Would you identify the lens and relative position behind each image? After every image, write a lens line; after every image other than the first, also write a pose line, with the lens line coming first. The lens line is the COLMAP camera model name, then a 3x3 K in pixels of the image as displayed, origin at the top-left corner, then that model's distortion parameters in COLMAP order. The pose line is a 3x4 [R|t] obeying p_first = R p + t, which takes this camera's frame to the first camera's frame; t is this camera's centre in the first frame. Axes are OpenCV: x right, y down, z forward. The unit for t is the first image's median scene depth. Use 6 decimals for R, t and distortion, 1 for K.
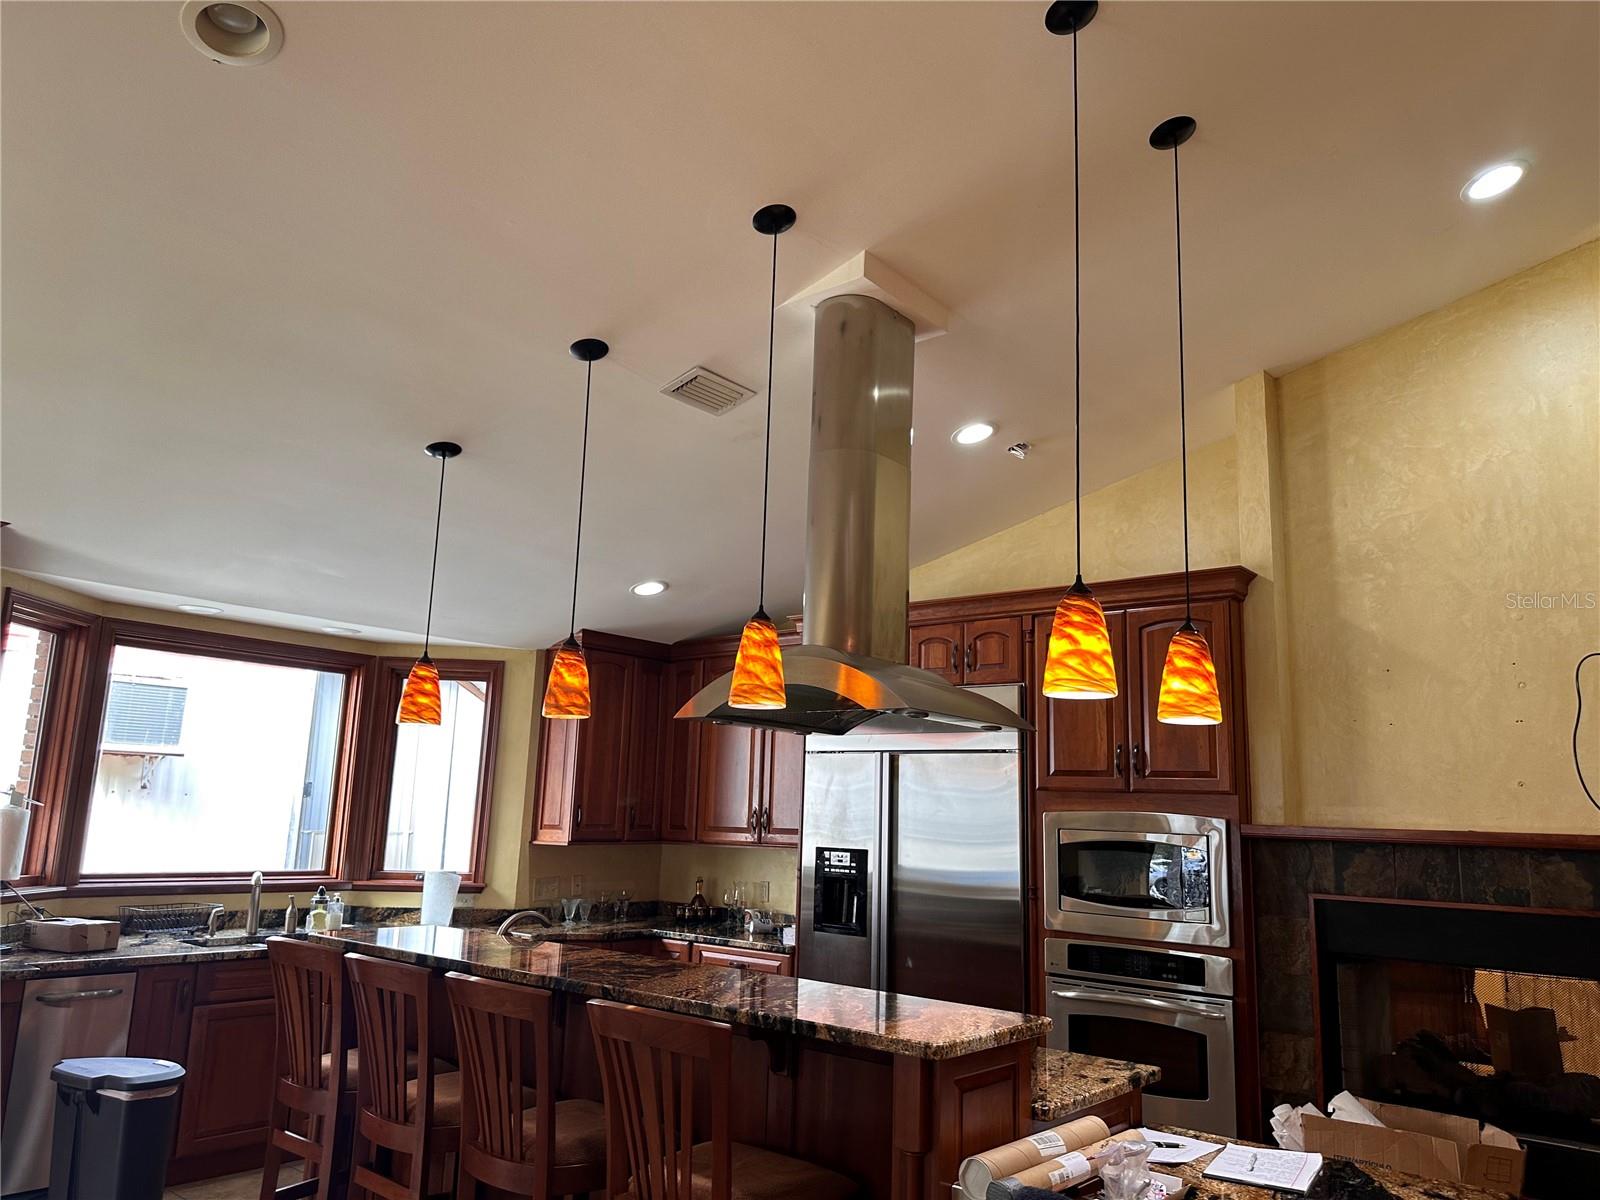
lens RADIAL K [[1129.9, 0, 800.7], [0, 1129.9, 599.0], [0, 0, 1]] dist [0.080980, -0.102772]
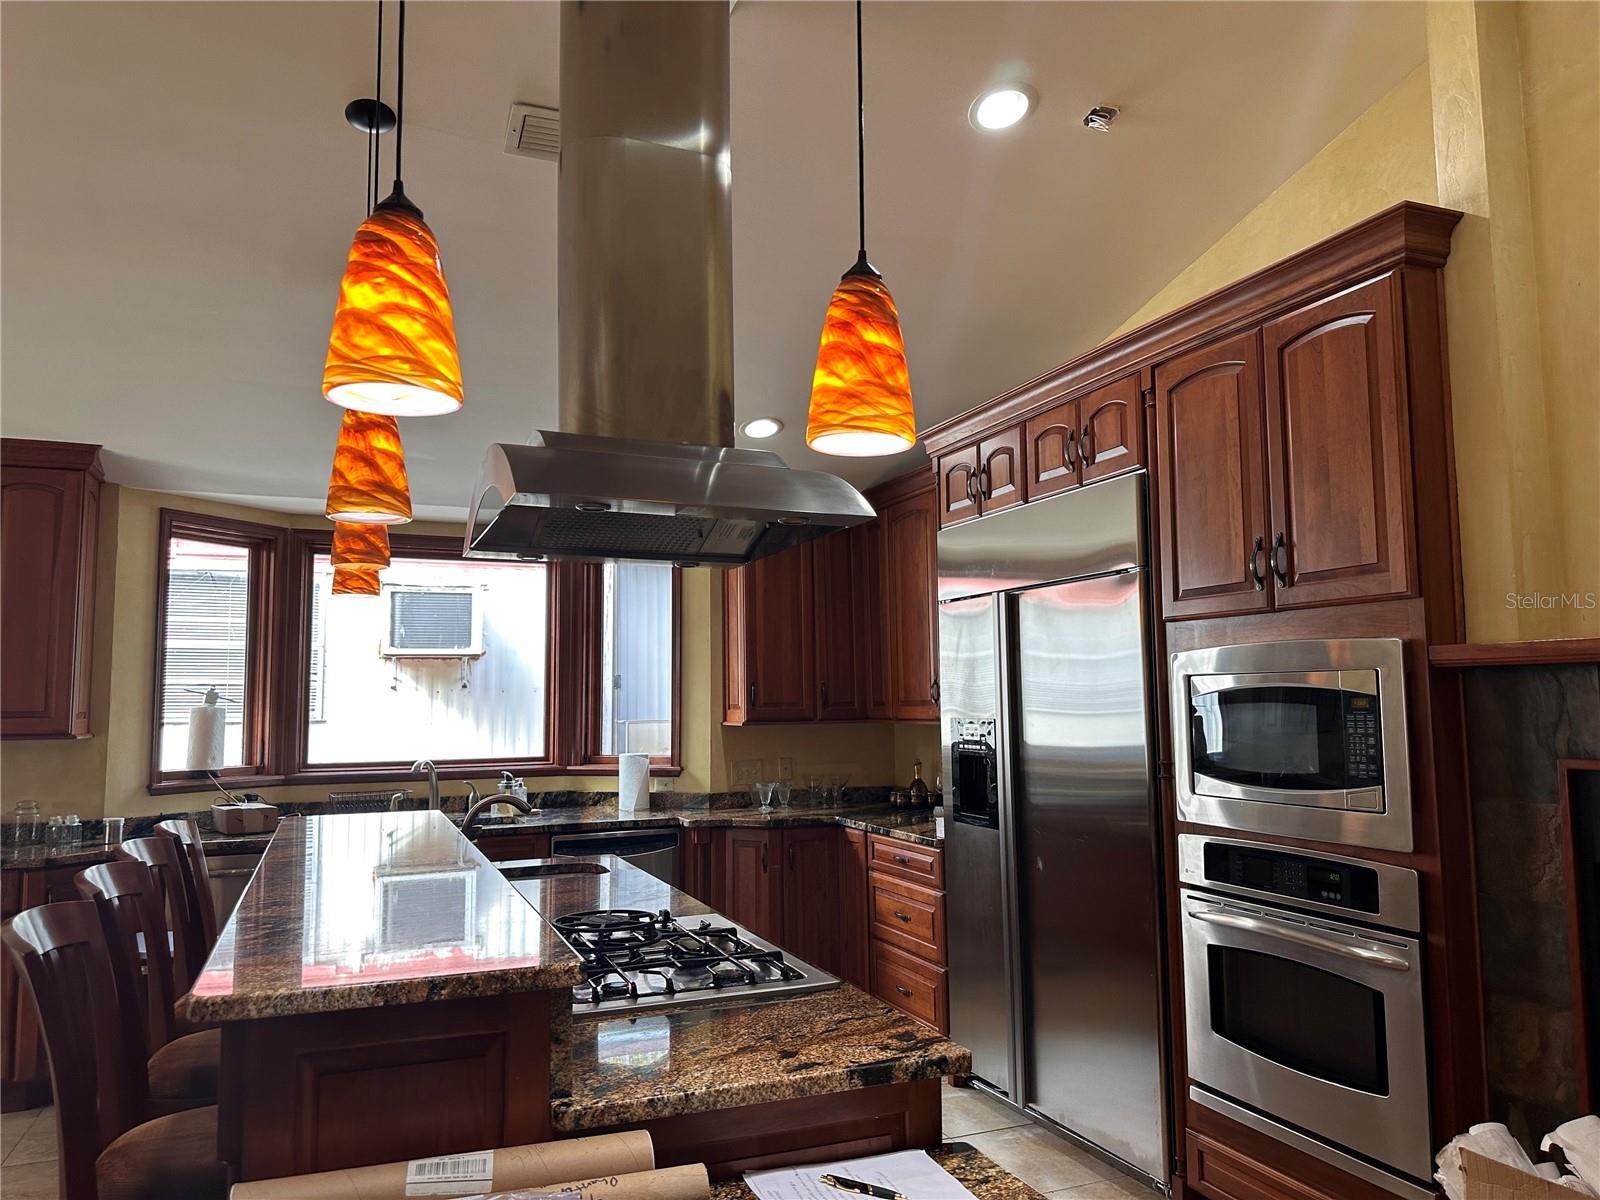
lens RADIAL K [[1129.9, 0, 766.4], [0, 1129.9, 590.7], [0, 0, 1]] dist [0.080980, -0.102772]
pose [[0.873156, -0.088427, -0.479353, 0.351713], [0.128473, 0.990384, 0.051320, 0.090706], [0.470206, -0.106394, 0.876120, 0.315471]]
